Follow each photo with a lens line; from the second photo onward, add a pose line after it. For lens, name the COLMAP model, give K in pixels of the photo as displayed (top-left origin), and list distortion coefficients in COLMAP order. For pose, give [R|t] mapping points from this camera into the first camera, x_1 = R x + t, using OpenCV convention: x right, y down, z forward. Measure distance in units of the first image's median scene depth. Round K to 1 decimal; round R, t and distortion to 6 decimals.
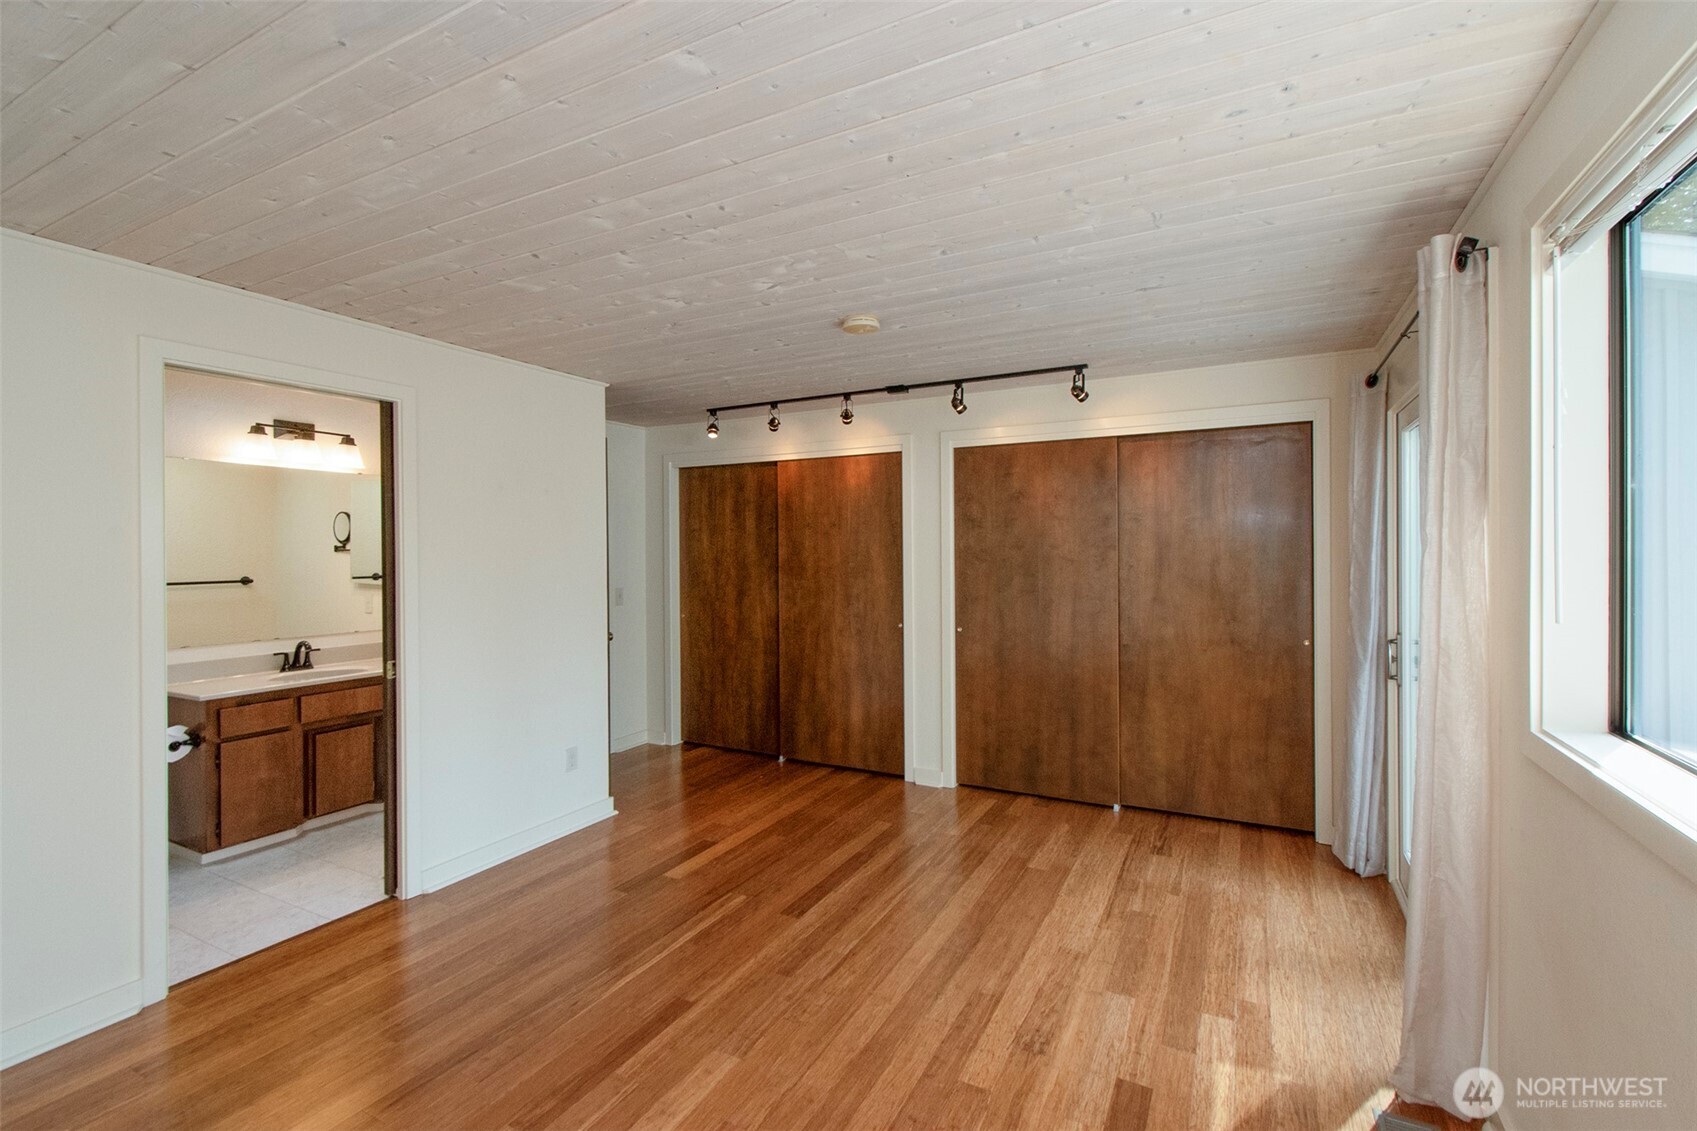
lens RADIAL K [[752.2, 0, 842.3], [0, 752.2, 564.3], [0, 0, 1]] dist [0.001477, 0.000352]
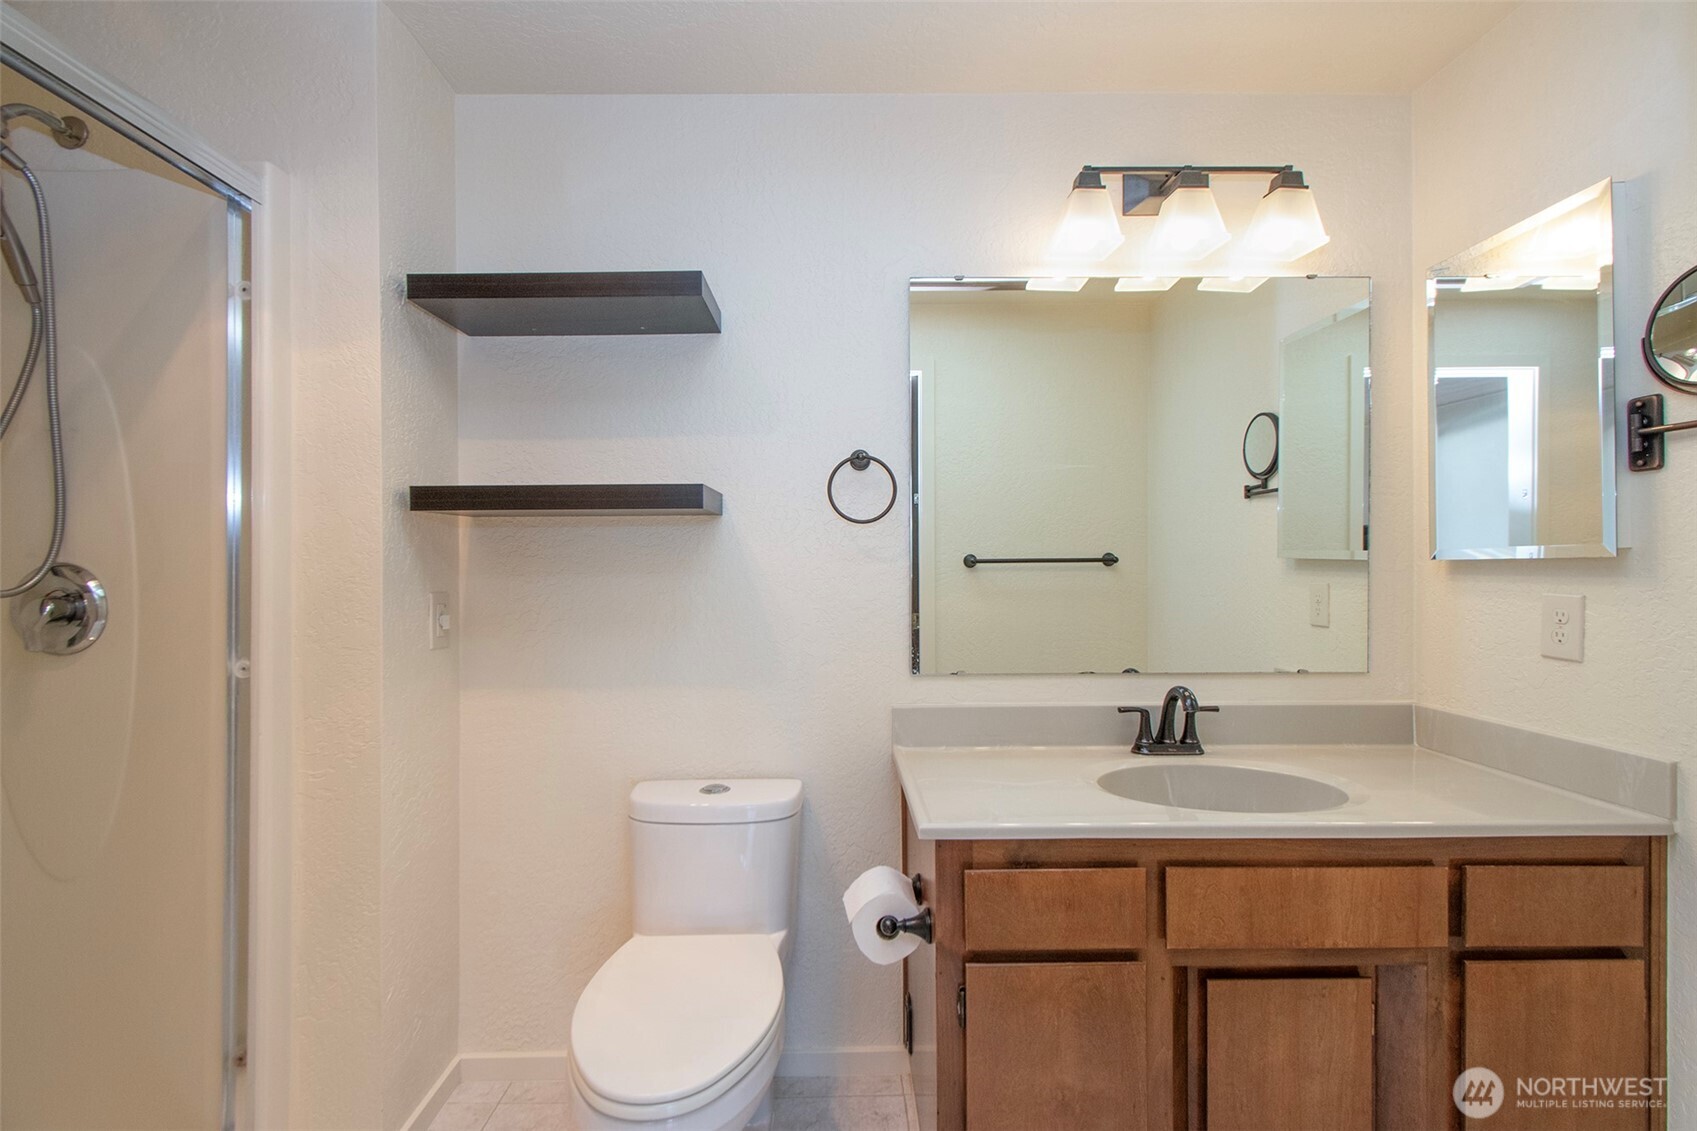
lens RADIAL K [[752.2, 0, 842.3], [0, 752.2, 564.3], [0, 0, 1]] dist [0.001477, 0.000352]
pose [[0.482267, -0.001879, -0.876022, -0.464528], [-0.009026, 0.999934, -0.007114, 0.042688], [0.875978, 0.011338, 0.482218, 0.666625]]
